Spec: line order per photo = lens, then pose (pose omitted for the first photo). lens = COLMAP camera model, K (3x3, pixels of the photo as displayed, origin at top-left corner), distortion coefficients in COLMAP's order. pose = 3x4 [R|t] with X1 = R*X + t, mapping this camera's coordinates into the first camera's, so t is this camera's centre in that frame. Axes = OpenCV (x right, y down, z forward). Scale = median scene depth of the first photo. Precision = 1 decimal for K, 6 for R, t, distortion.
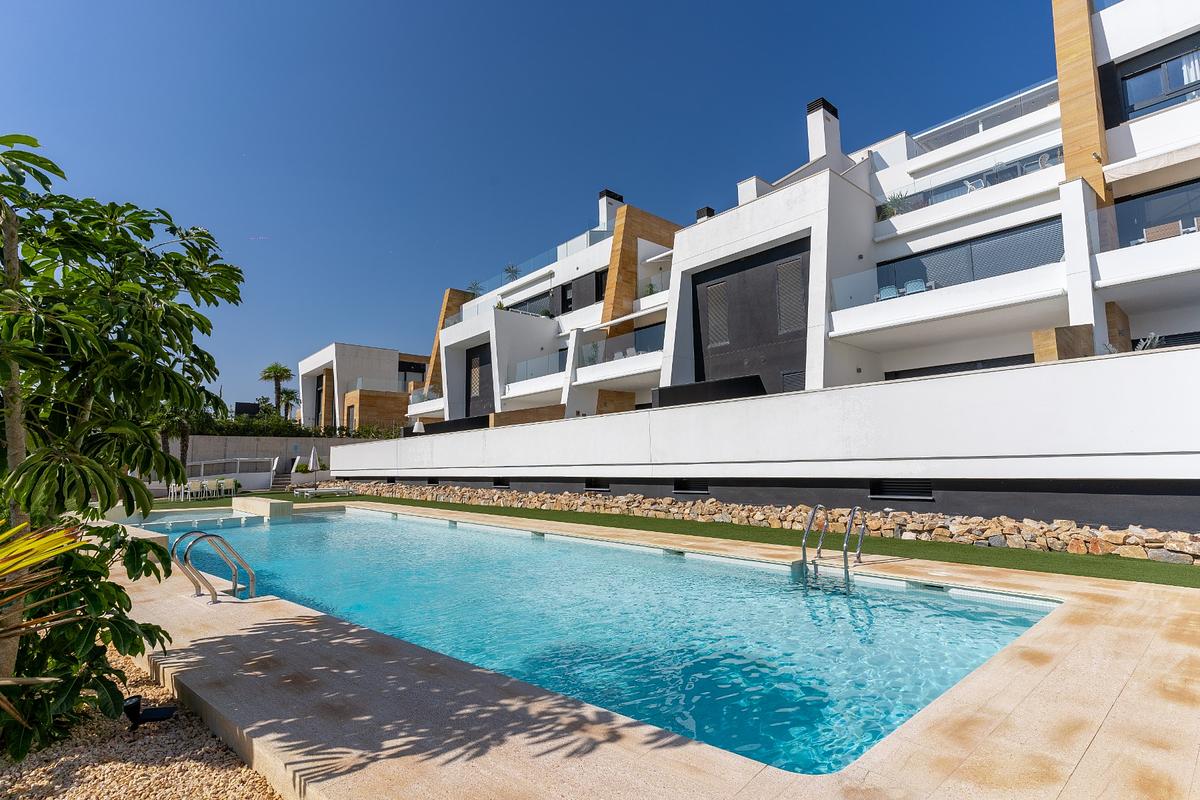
lens RADIAL K [[577.0, 0, 599.8], [0, 577.0, 402.1], [0, 0, 1]] dist [-0.002134, -0.000356]
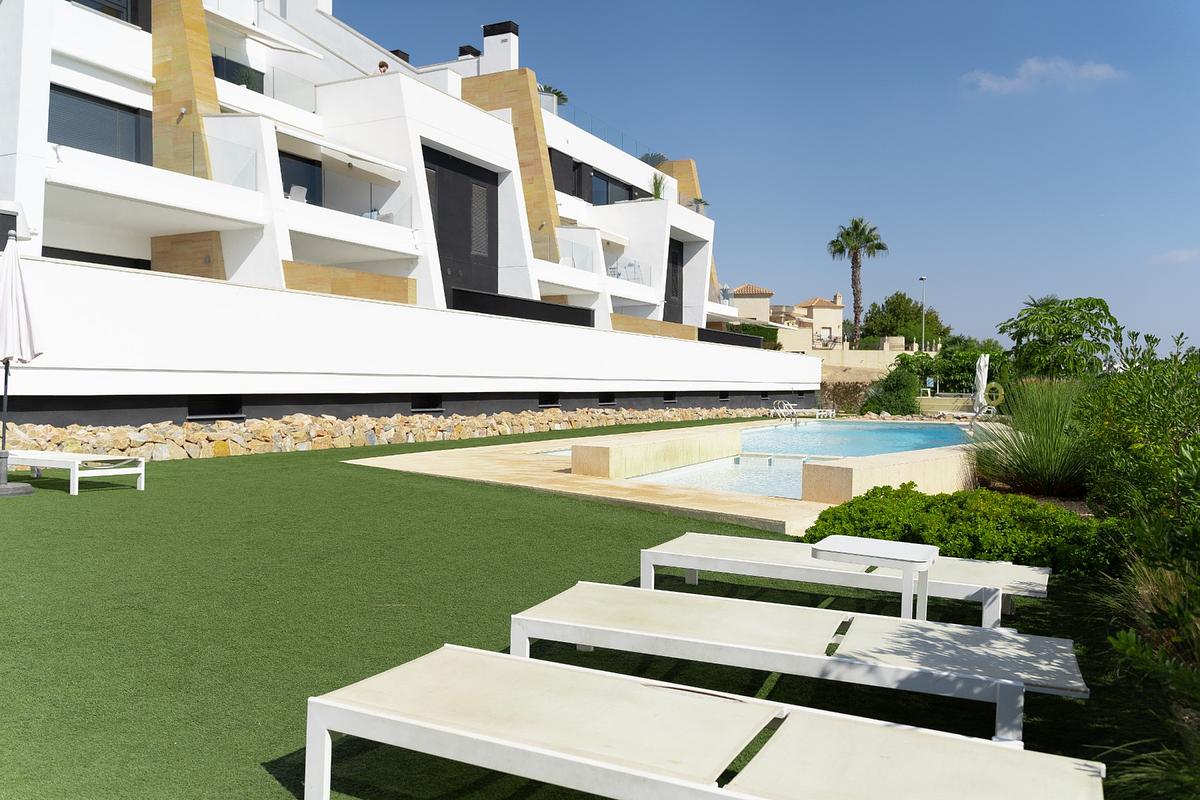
lens RADIAL K [[941.7, 0, 599.0], [0, 941.7, 398.4], [0, 0, 1]] dist [0.000859, 0.000008]
pose [[-0.375097, -0.007245, 0.926957, -1.162117], [-0.113297, 0.992831, -0.038086, 0.154907], [-0.920036, -0.119307, -0.373229, 1.220492]]
